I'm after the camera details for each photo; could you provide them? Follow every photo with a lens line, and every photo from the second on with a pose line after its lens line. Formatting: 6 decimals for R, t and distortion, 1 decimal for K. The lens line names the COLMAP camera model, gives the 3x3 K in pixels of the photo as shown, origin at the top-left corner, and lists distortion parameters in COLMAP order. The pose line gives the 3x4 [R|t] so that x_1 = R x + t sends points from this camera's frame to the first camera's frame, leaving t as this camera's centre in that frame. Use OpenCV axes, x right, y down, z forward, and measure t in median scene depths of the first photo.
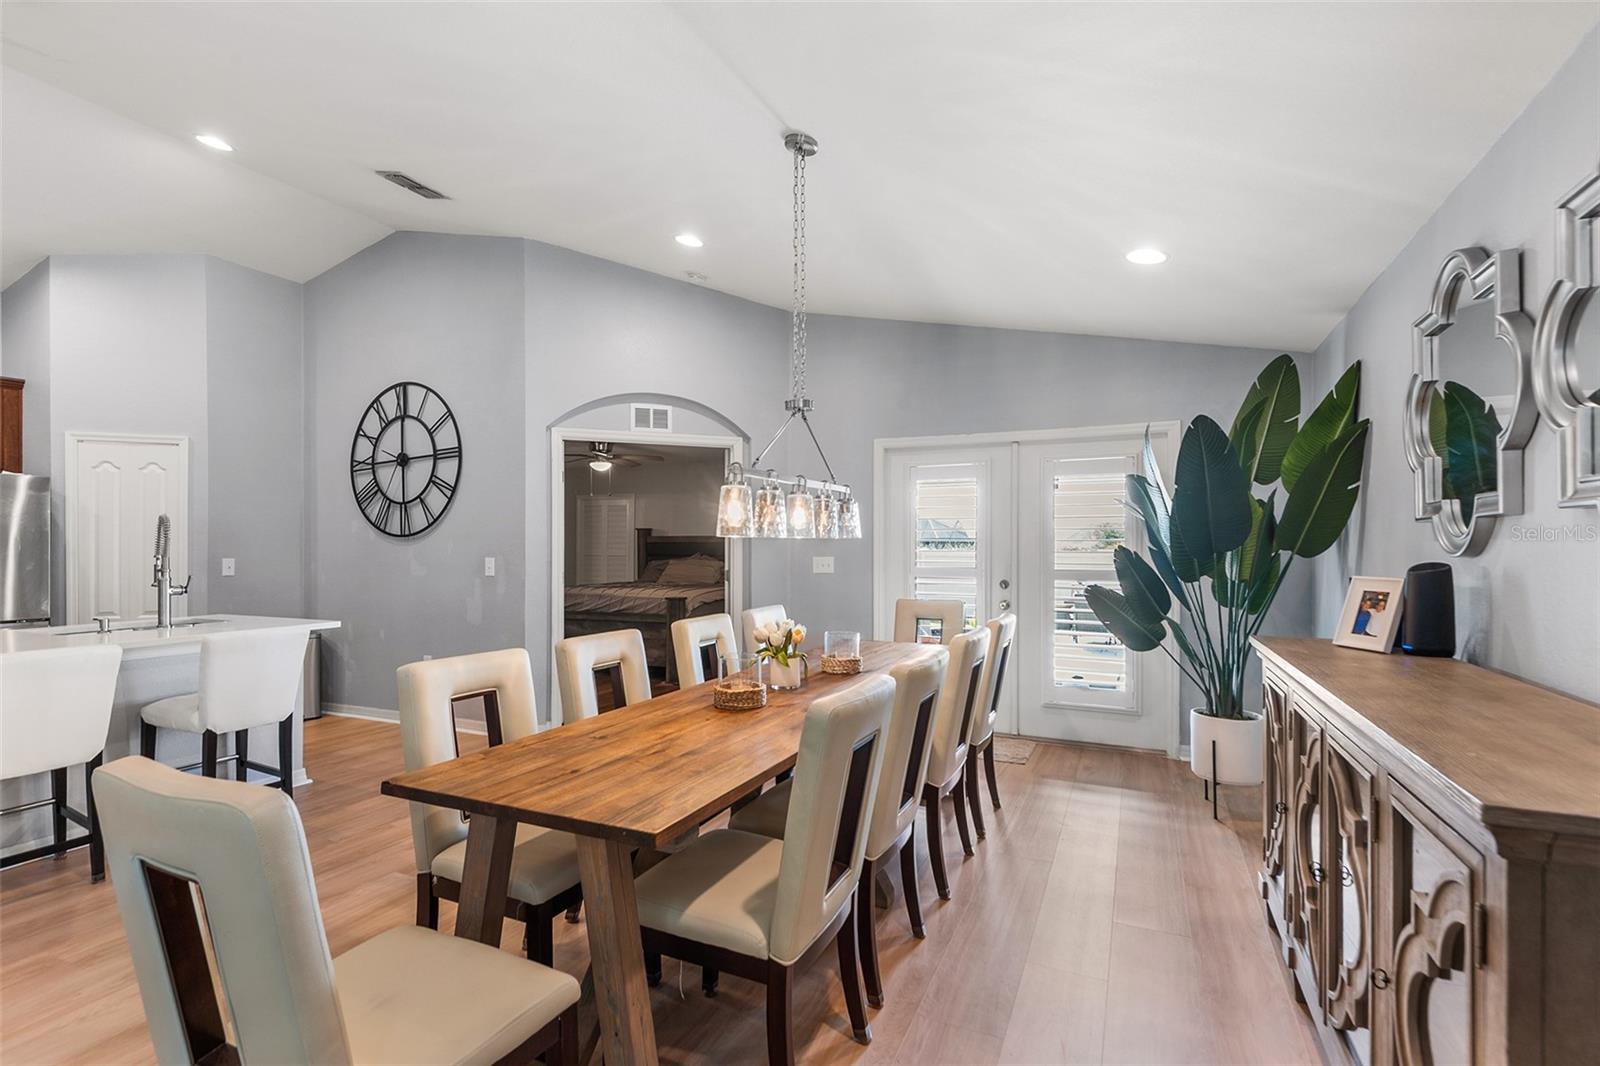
lens RADIAL K [[734.6, 0, 789.9], [0, 734.6, 550.5], [0, 0, 1]] dist [0.030350, -0.020639]
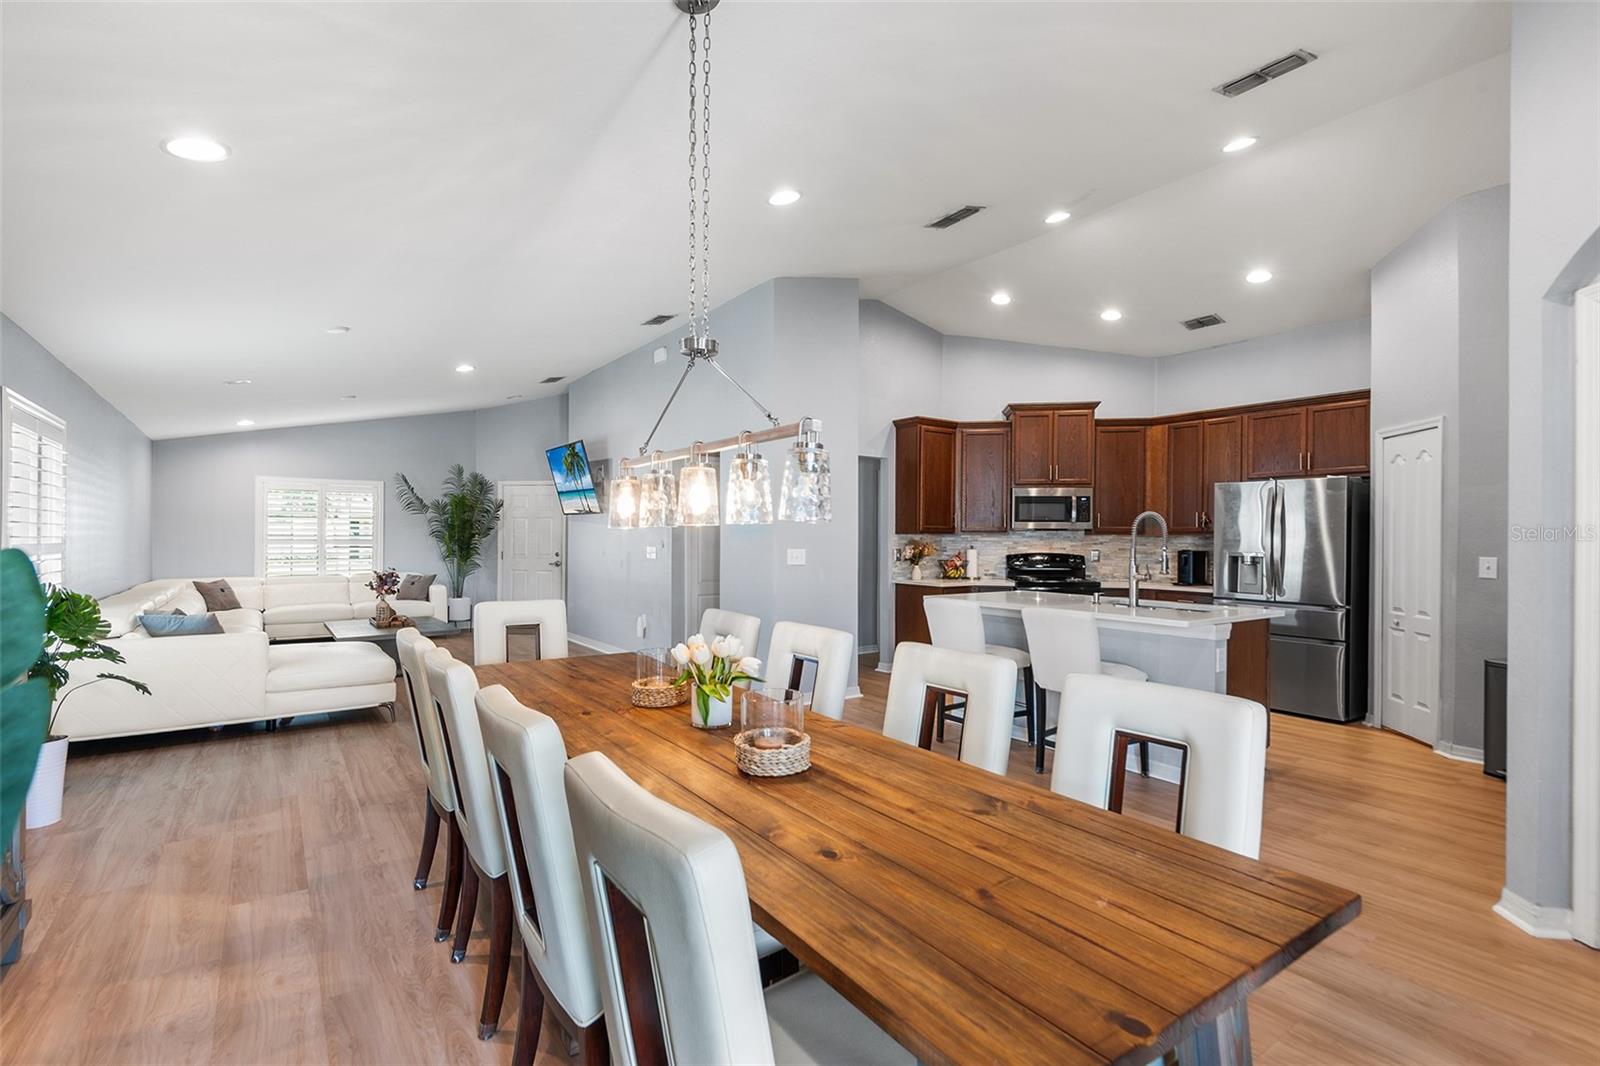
lens RADIAL K [[734.6, 0, 788.4], [0, 734.6, 536.7], [0, 0, 1]] dist [0.030350, -0.020639]
pose [[-0.509351, -0.001541, -0.860558, 0.321808], [-0.009803, 0.999944, 0.004011, -0.007322], [0.860503, 0.010479, -0.509337, 0.756653]]
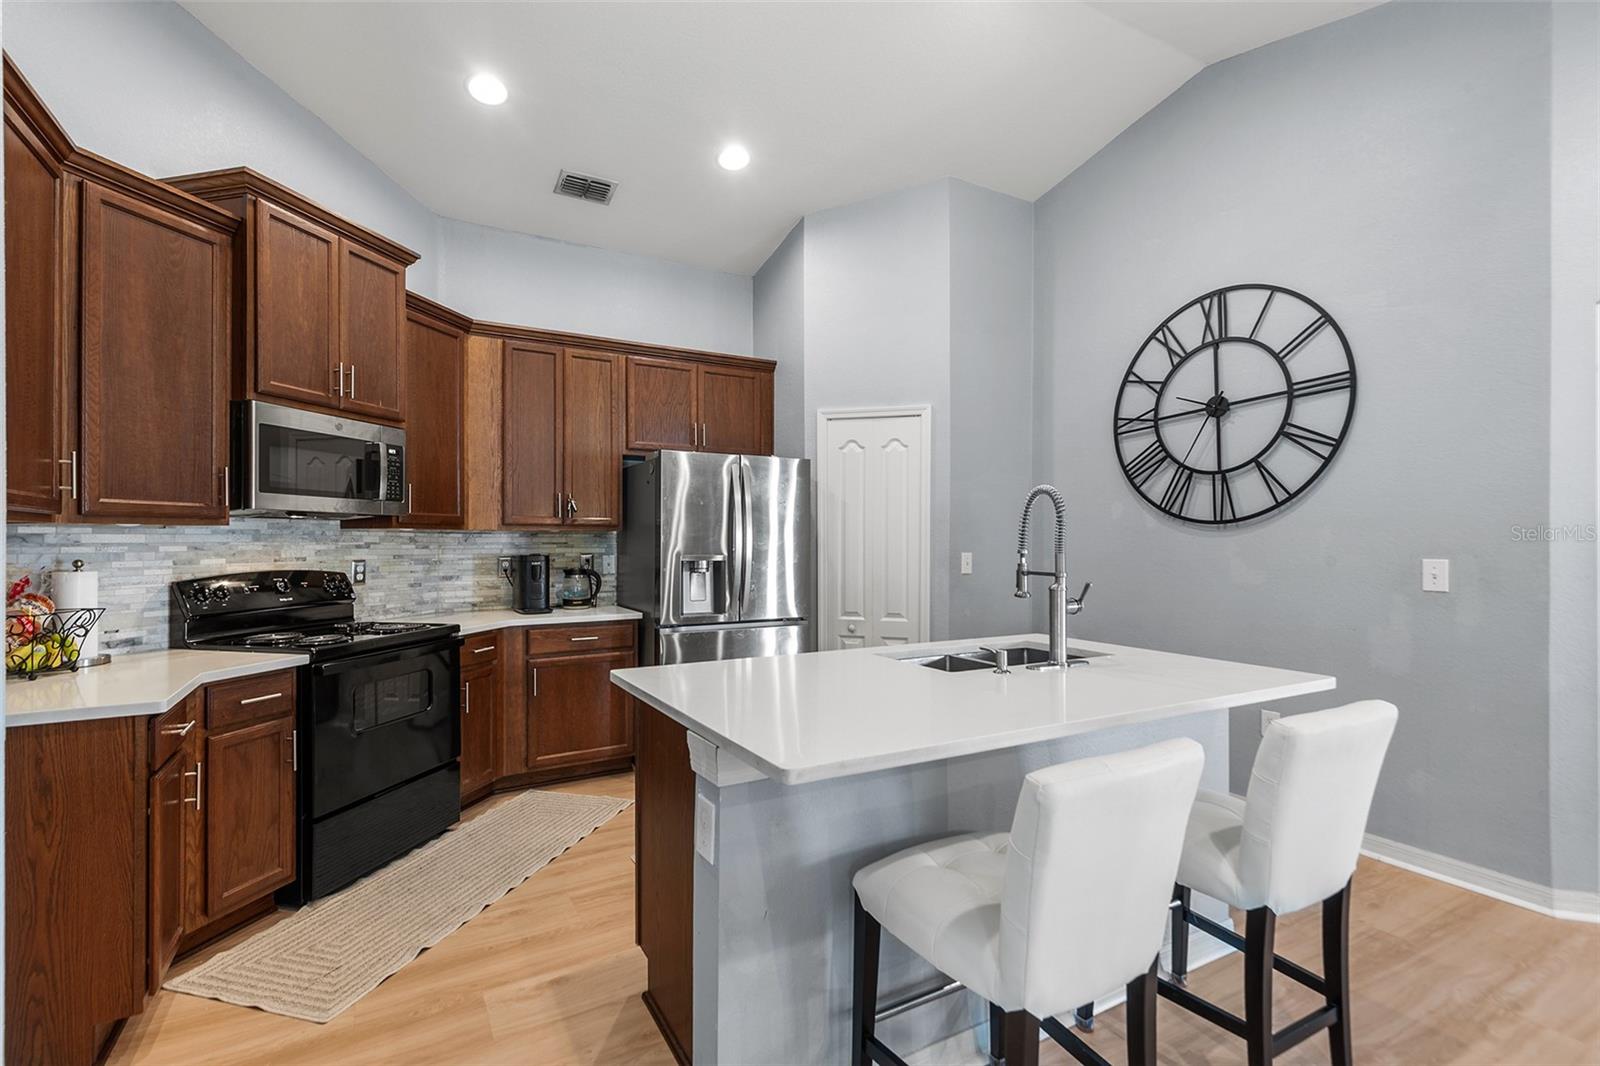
lens RADIAL K [[734.6, 0, 789.3], [0, 734.6, 539.0], [0, 0, 1]] dist [0.030350, -0.020639]
pose [[0.807505, 0.001542, -0.589859, -0.440702], [-0.004271, 0.999986, -0.003234, -0.000985], [0.589845, 0.005131, 0.807500, 0.240530]]
